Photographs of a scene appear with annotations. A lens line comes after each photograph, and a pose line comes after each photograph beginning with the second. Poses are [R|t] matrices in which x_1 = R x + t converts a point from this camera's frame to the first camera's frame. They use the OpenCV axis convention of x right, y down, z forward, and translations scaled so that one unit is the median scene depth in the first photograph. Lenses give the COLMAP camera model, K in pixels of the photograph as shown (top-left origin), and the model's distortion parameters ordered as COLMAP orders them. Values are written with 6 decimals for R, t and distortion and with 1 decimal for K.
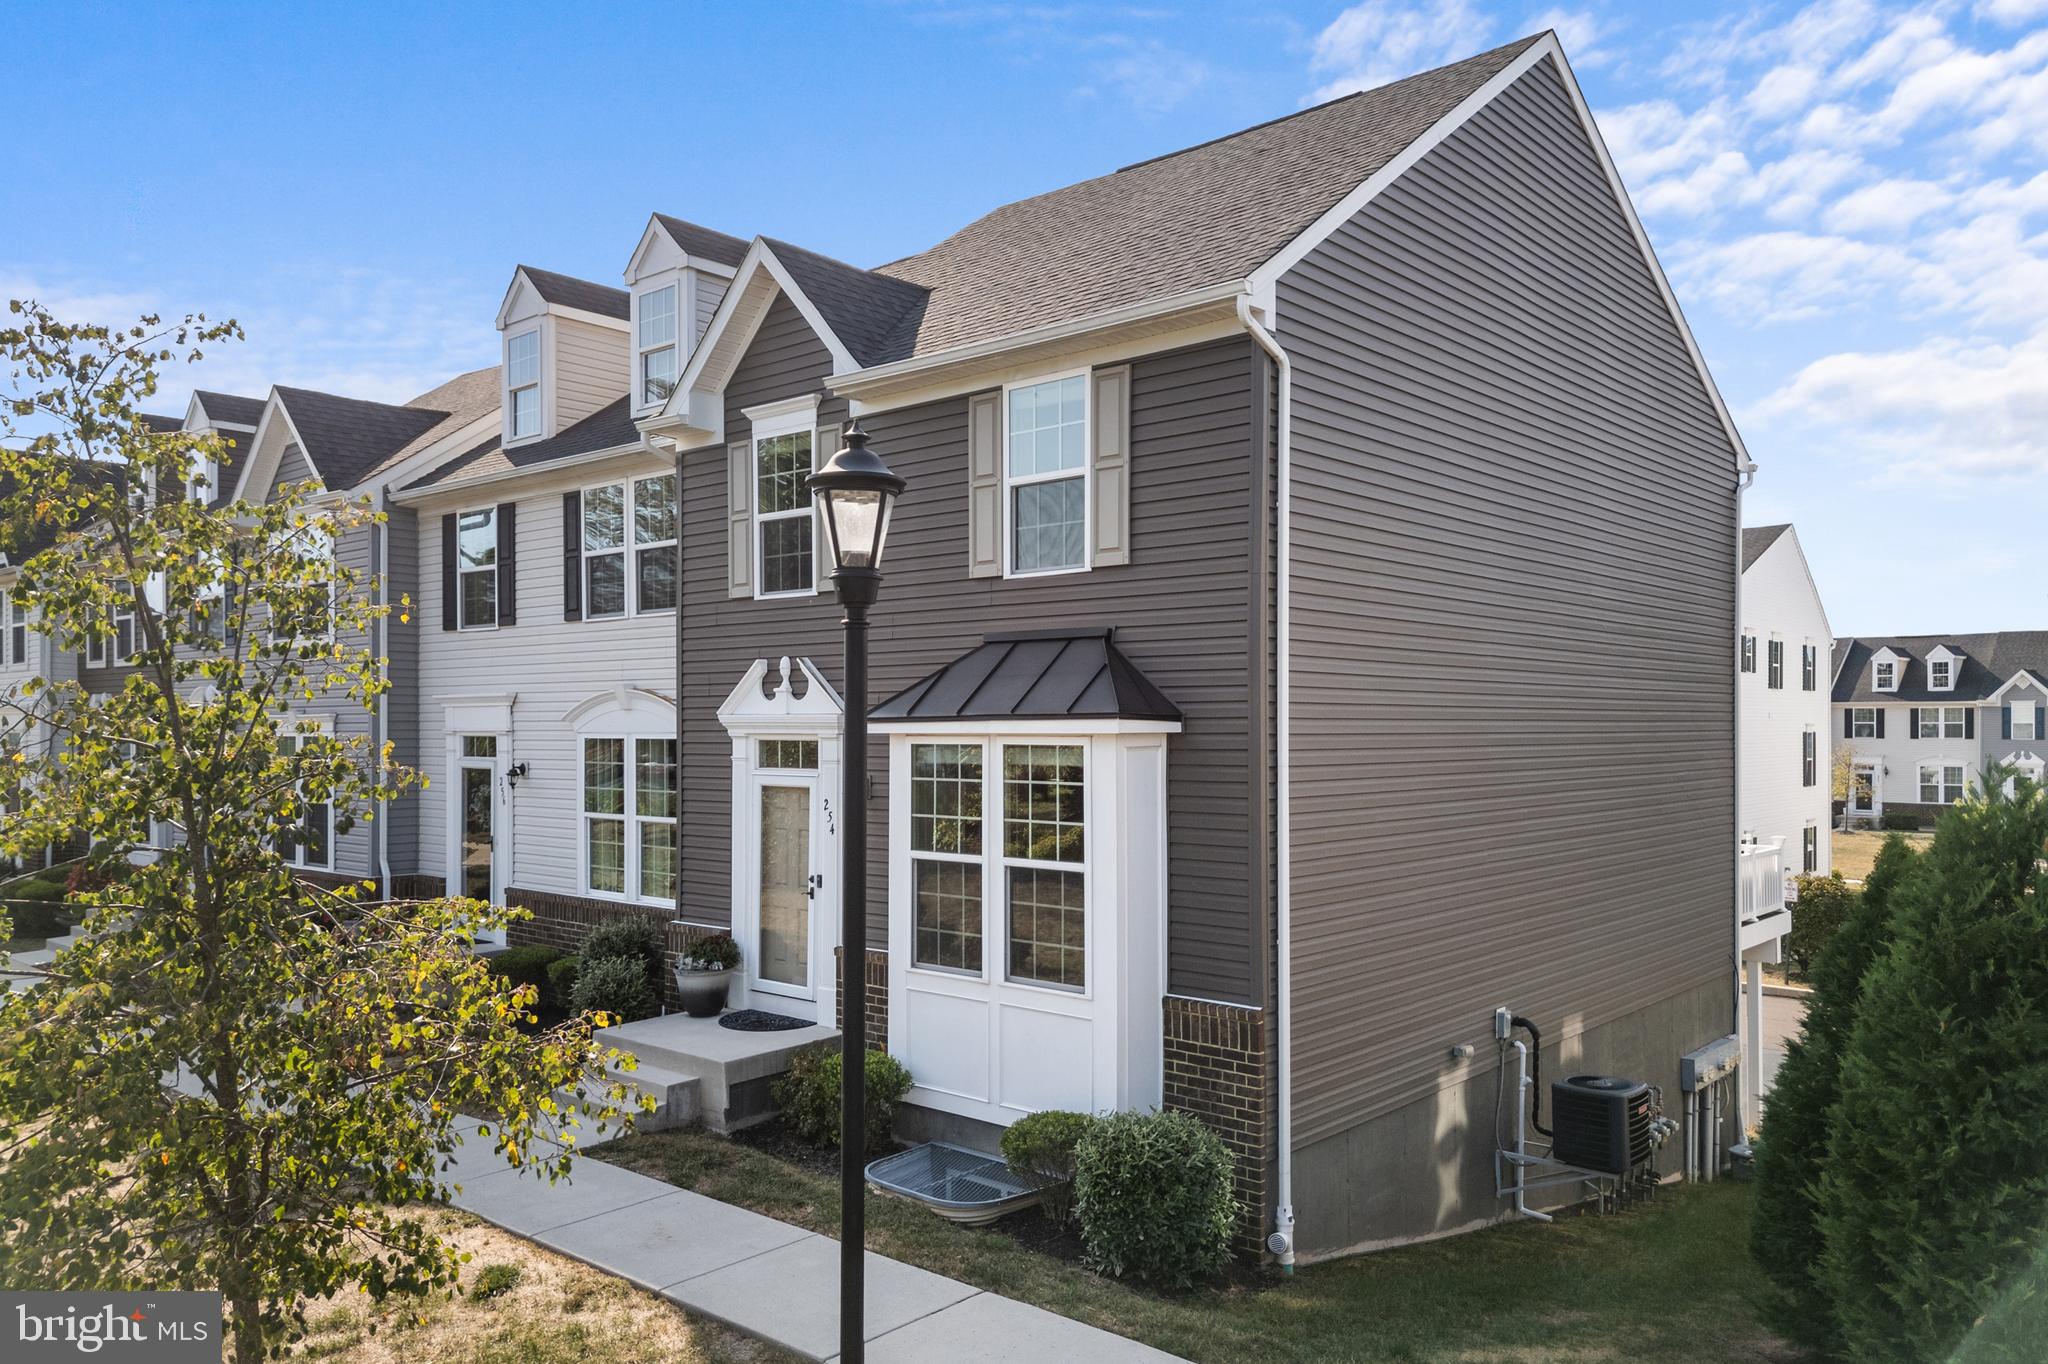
lens RADIAL K [[1462.4, 0, 1028.1], [0, 1462.4, 736.1], [0, 0, 1]] dist [0.036462, -0.000750]
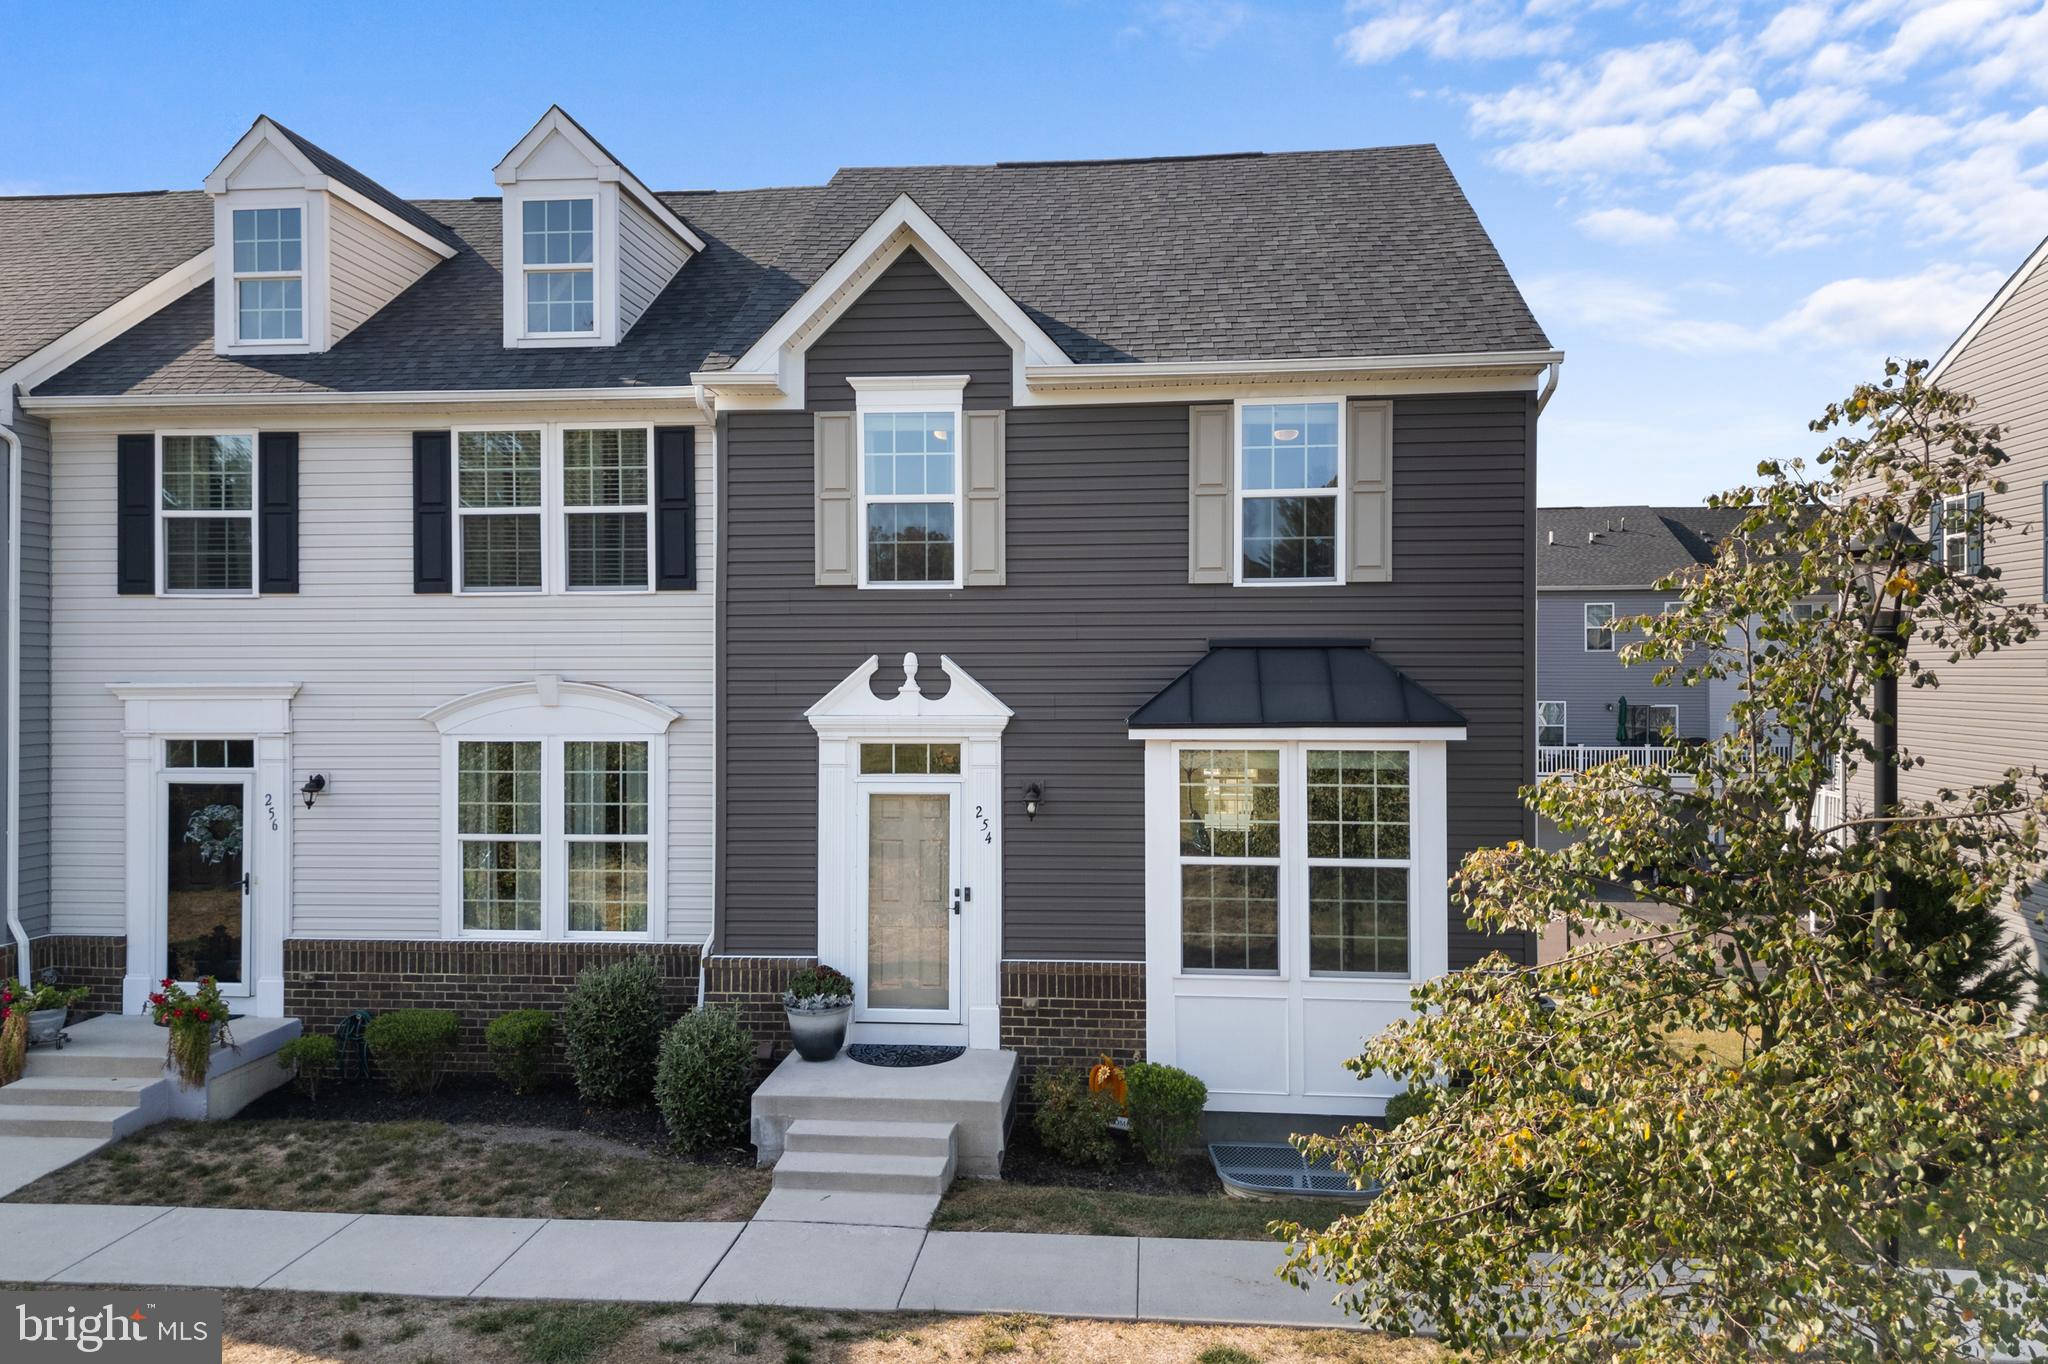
lens RADIAL K [[1470.9, 0, 1010.3], [0, 1470.9, 671.5], [0, 0, 1]] dist [0.062910, -0.060577]
pose [[0.819211, 0.000856, 0.573492, -0.645522], [0.006093, 0.999929, -0.010196, -0.032861], [-0.573460, 0.011847, 0.819148, 0.207444]]
